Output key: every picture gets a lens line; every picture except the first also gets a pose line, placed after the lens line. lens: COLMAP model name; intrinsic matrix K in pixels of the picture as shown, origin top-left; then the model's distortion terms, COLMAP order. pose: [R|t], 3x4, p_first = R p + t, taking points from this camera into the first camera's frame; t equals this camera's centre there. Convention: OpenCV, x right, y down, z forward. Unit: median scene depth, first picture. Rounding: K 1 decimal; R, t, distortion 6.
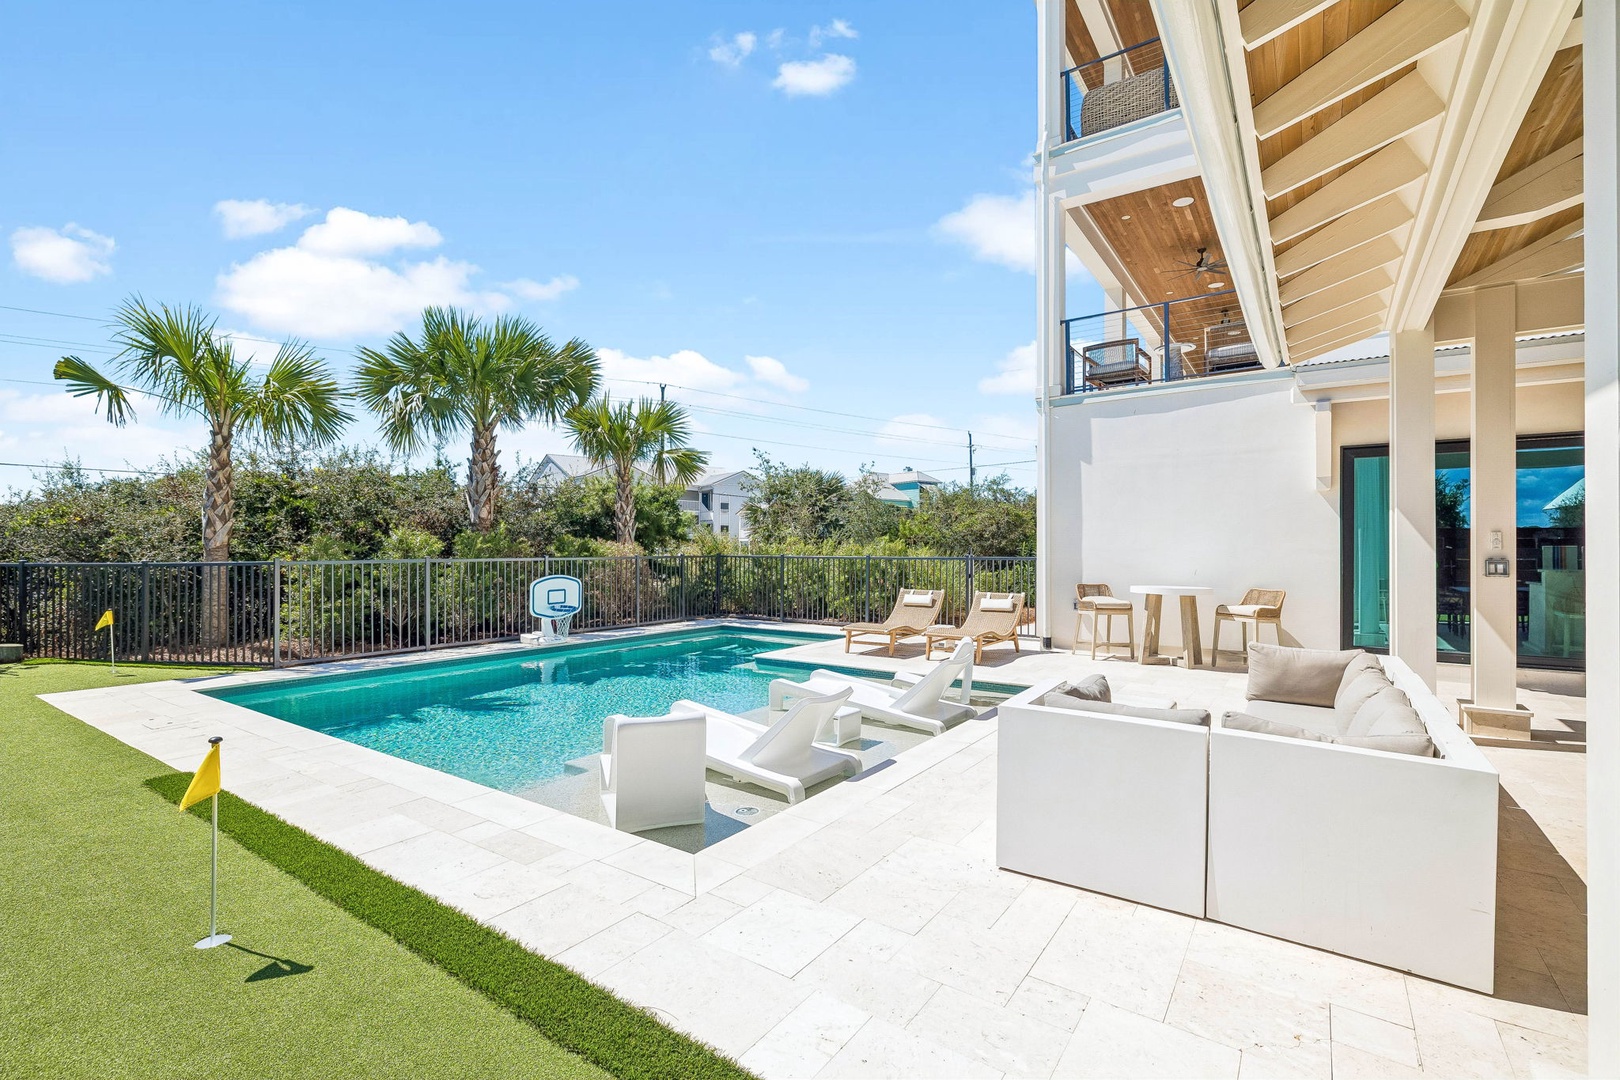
lens RADIAL K [[728.6, 0, 813.0], [0, 728.6, 547.2], [0, 0, 1]] dist [0.000770, 0.000281]
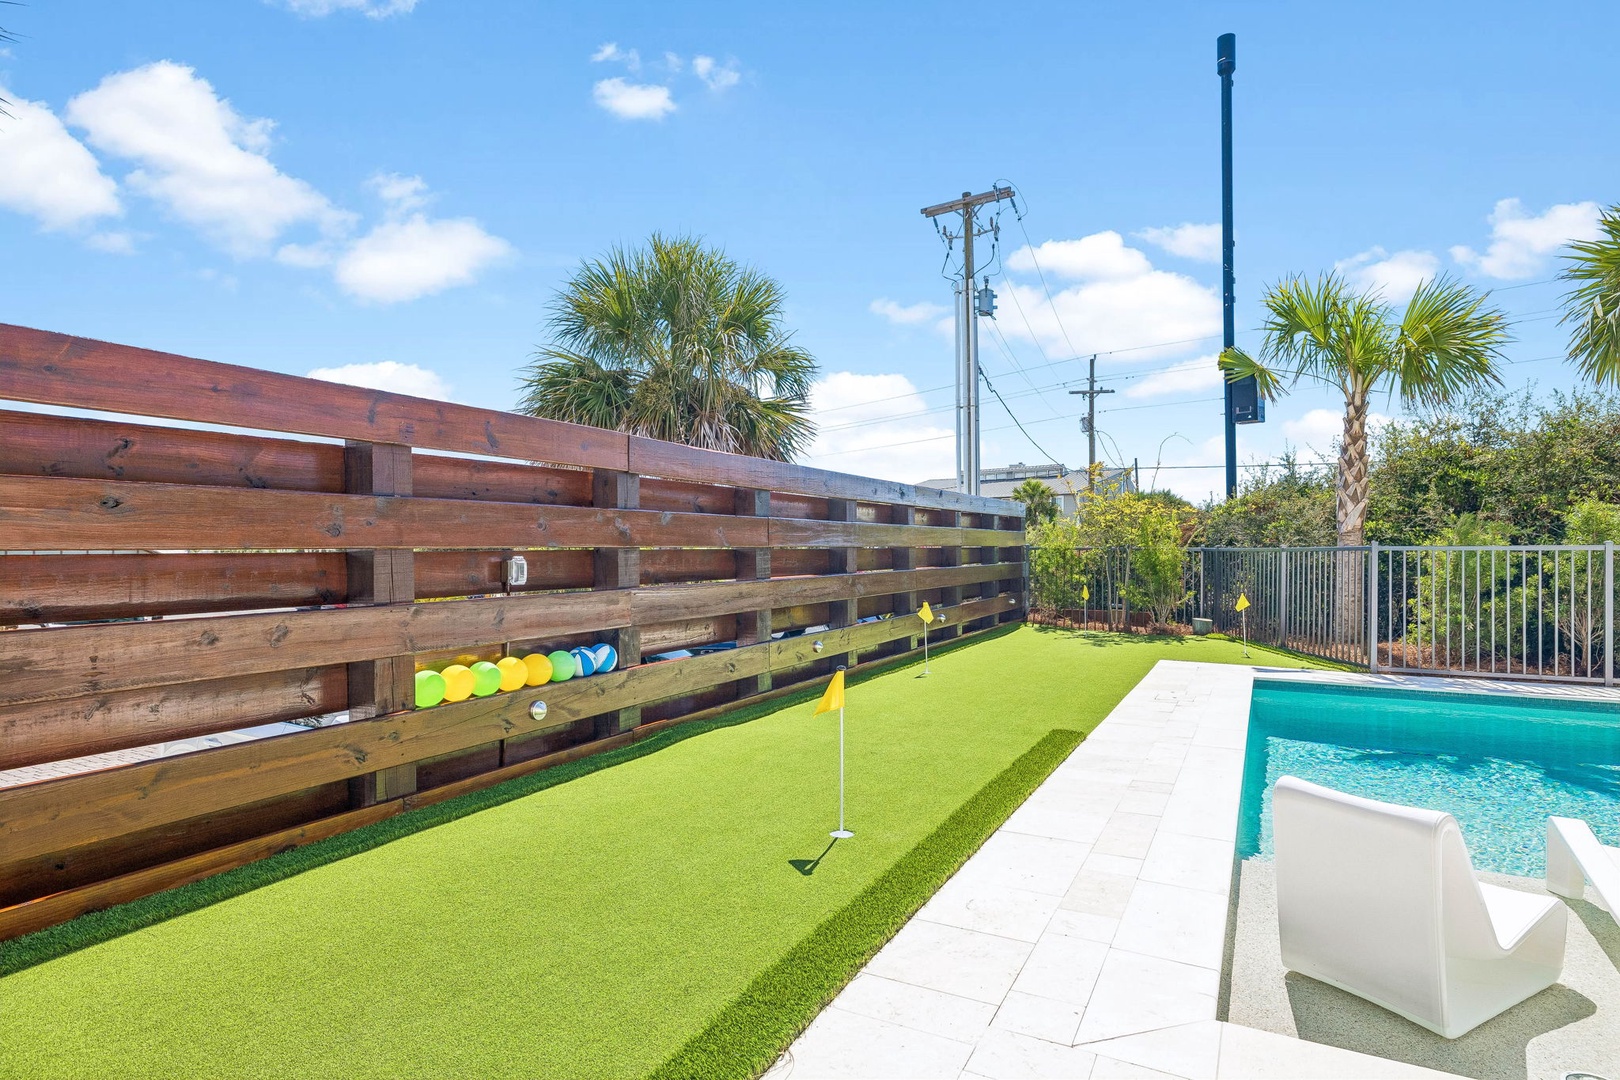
lens RADIAL K [[875.4, 0, 813.5], [0, 875.4, 545.3], [0, 0, 1]] dist [0.001495, 0.000749]
pose [[0.126511, 0.000676, -0.991965, 0.151703], [0.000291, 1.000000, 0.000719, 0.014798], [0.991965, -0.000380, 0.126511, 0.191400]]
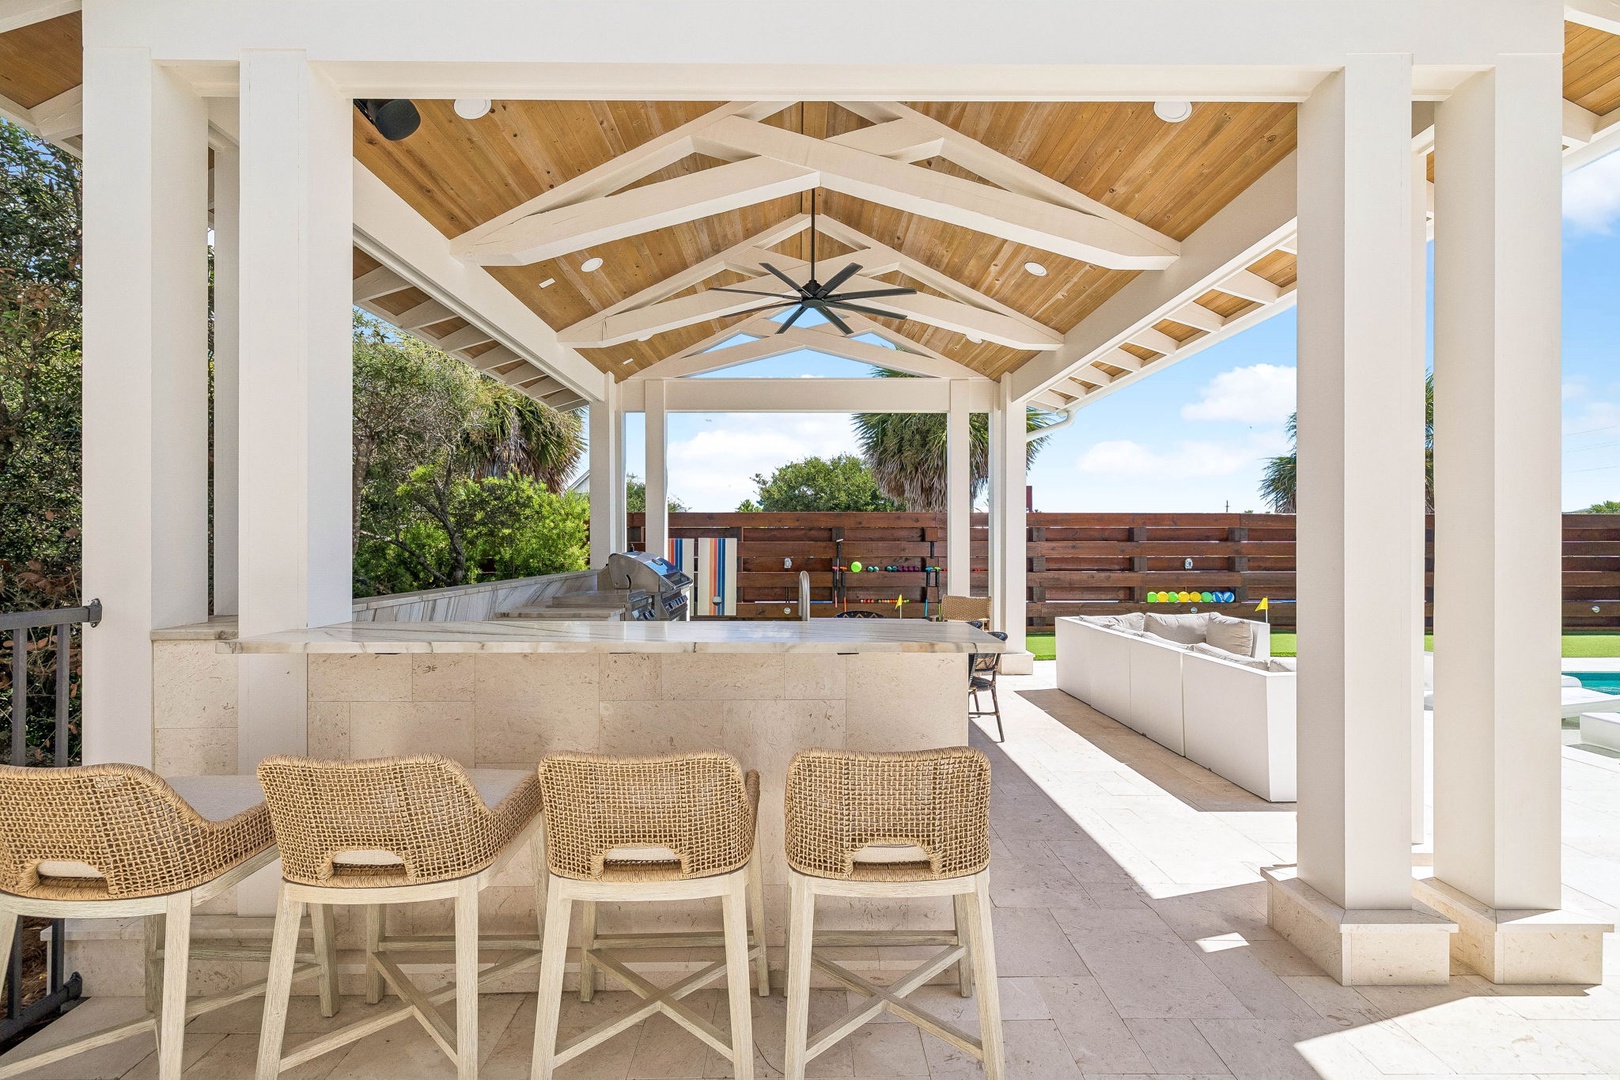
lens RADIAL K [[679.9, 0, 807.2], [0, 679.9, 541.2], [0, 0, 1]] dist [0.001070, 0.000052]
pose [[-0.814433, -0.000932, -0.580257, 0.790424], [0.001409, 0.999993, -0.003583, -0.004209], [0.580256, -0.003736, -0.814426, 0.620679]]
